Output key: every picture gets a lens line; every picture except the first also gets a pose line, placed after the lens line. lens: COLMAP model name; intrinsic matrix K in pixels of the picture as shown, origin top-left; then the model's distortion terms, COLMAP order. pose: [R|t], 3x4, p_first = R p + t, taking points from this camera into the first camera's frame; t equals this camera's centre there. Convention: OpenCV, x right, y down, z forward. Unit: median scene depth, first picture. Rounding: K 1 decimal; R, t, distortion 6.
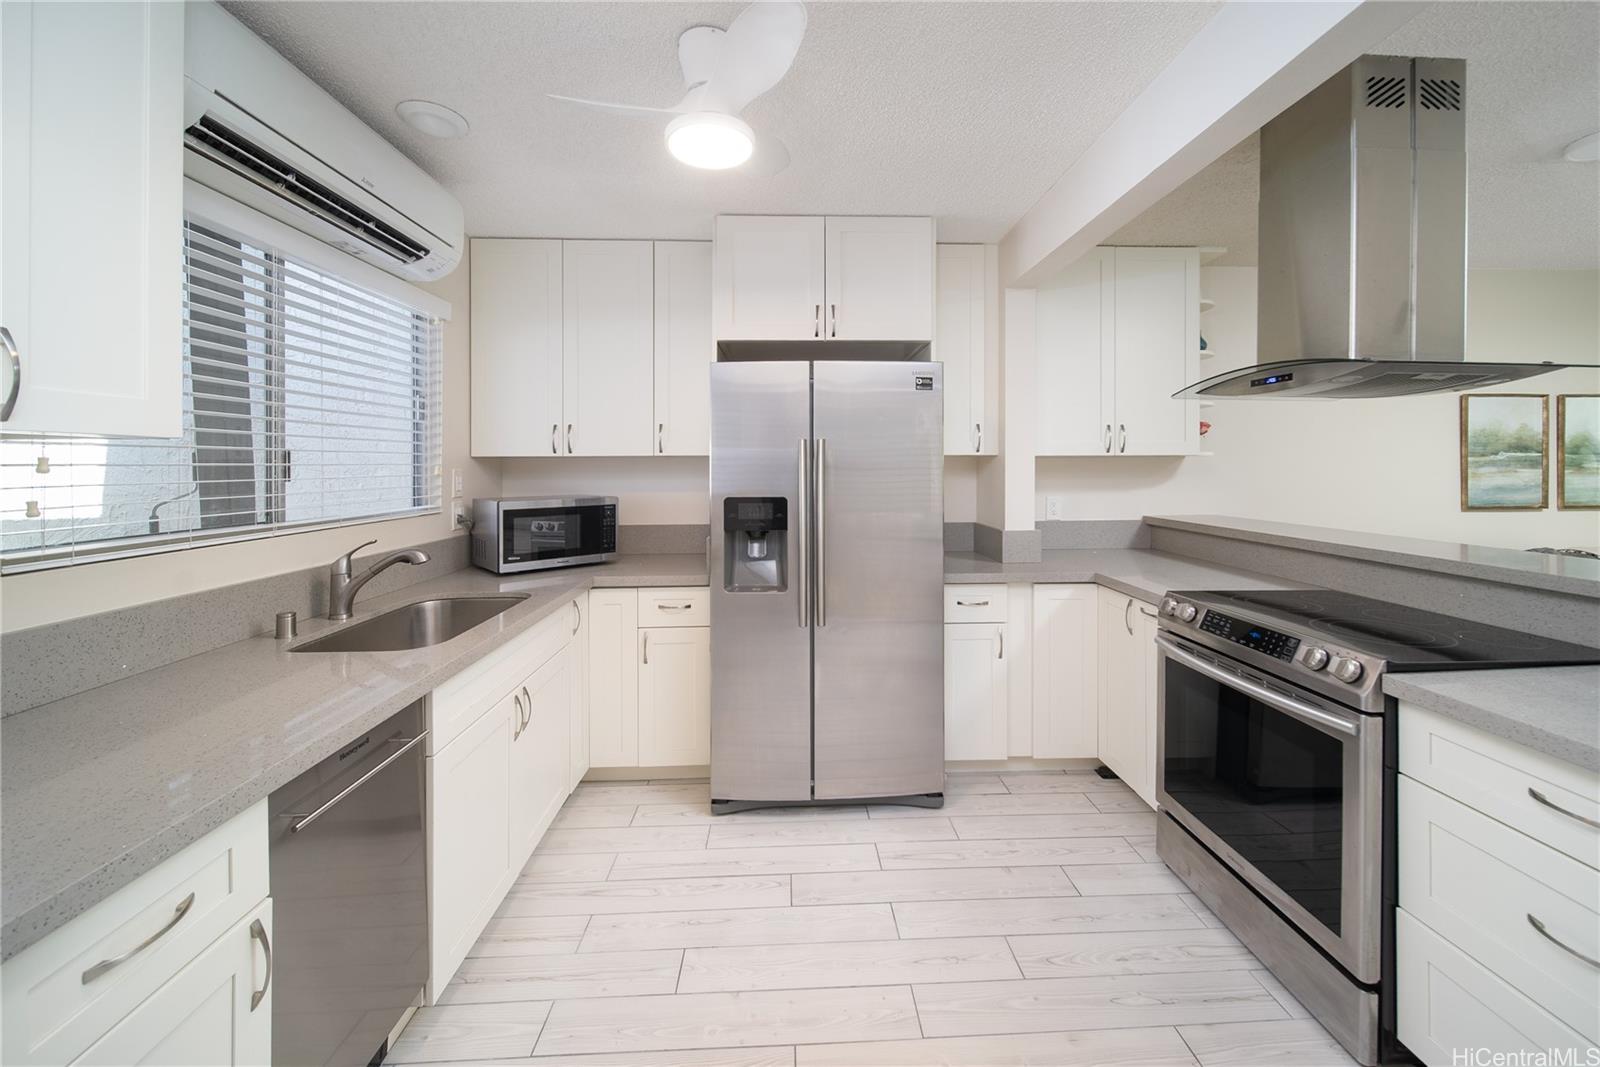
lens RADIAL K [[656.4, 0, 790.7], [0, 656.4, 471.1], [0, 0, 1]] dist [-0.000423, -0.000565]
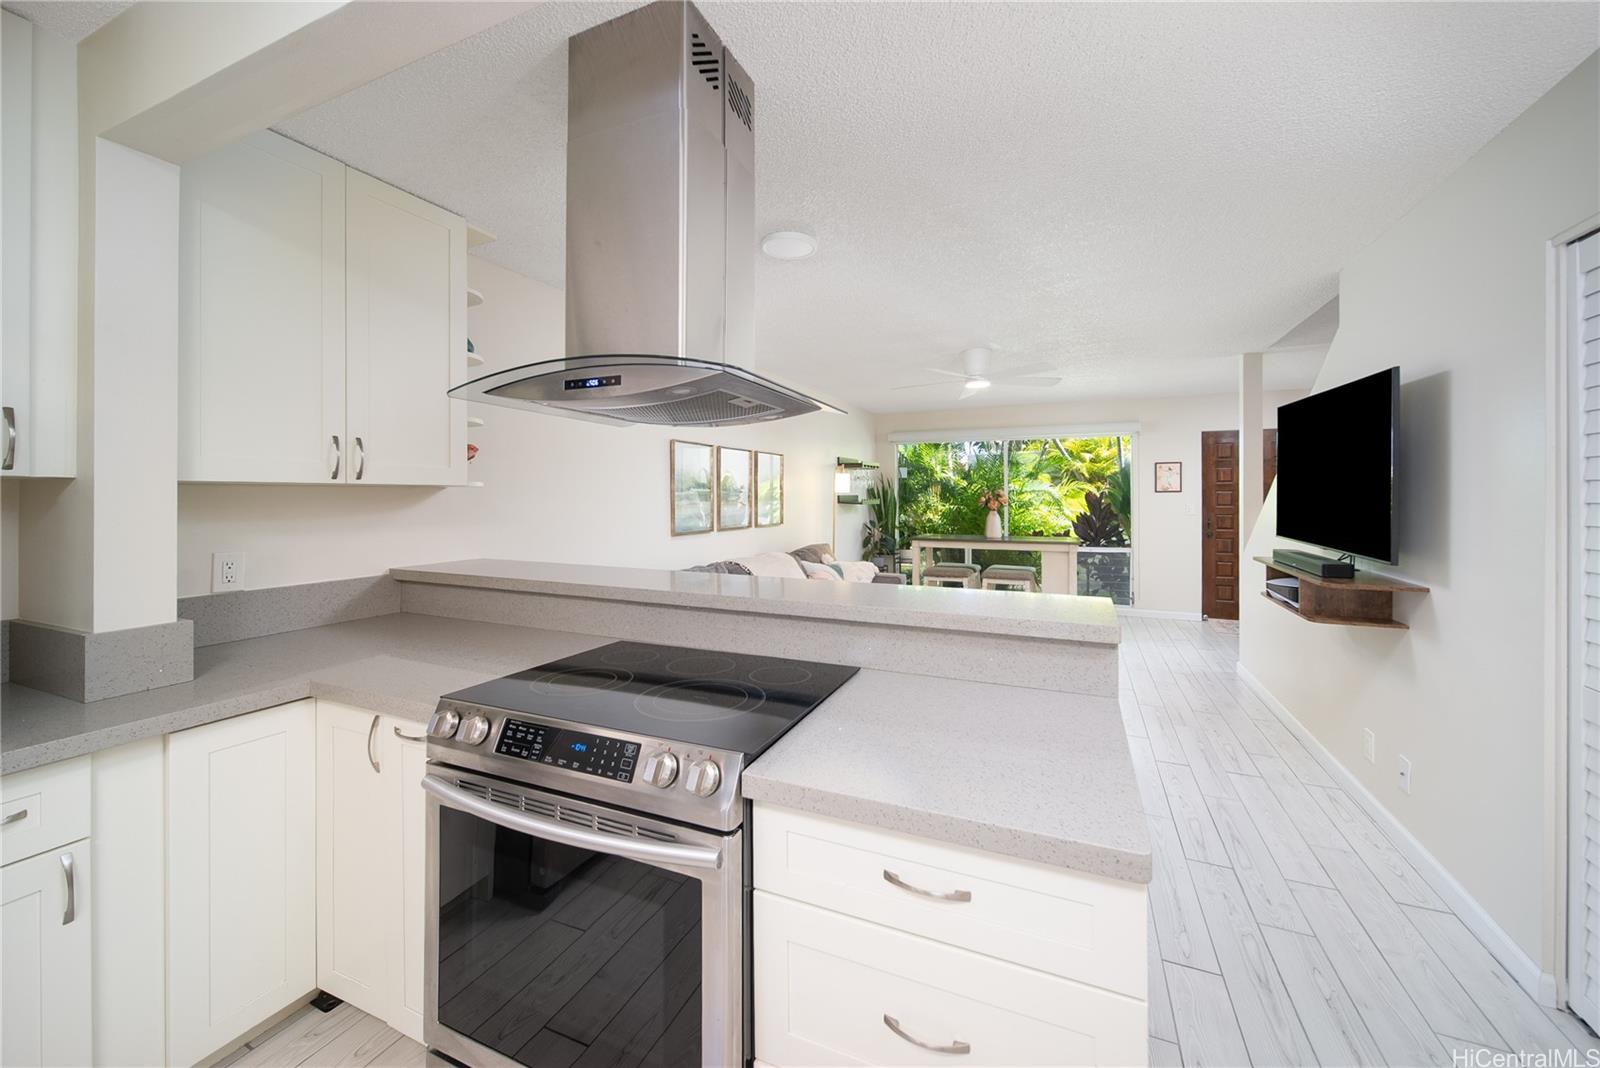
lens RADIAL K [[611.0, 0, 804.3], [0, 611.0, 496.9], [0, 0, 1]] dist [-0.001184, -0.000337]
pose [[0.446236, 0.003043, 0.894910, 0.206830], [0.005085, 0.999969, -0.005936, -0.006671], [-0.894901, 0.007200, 0.446207, 0.432068]]
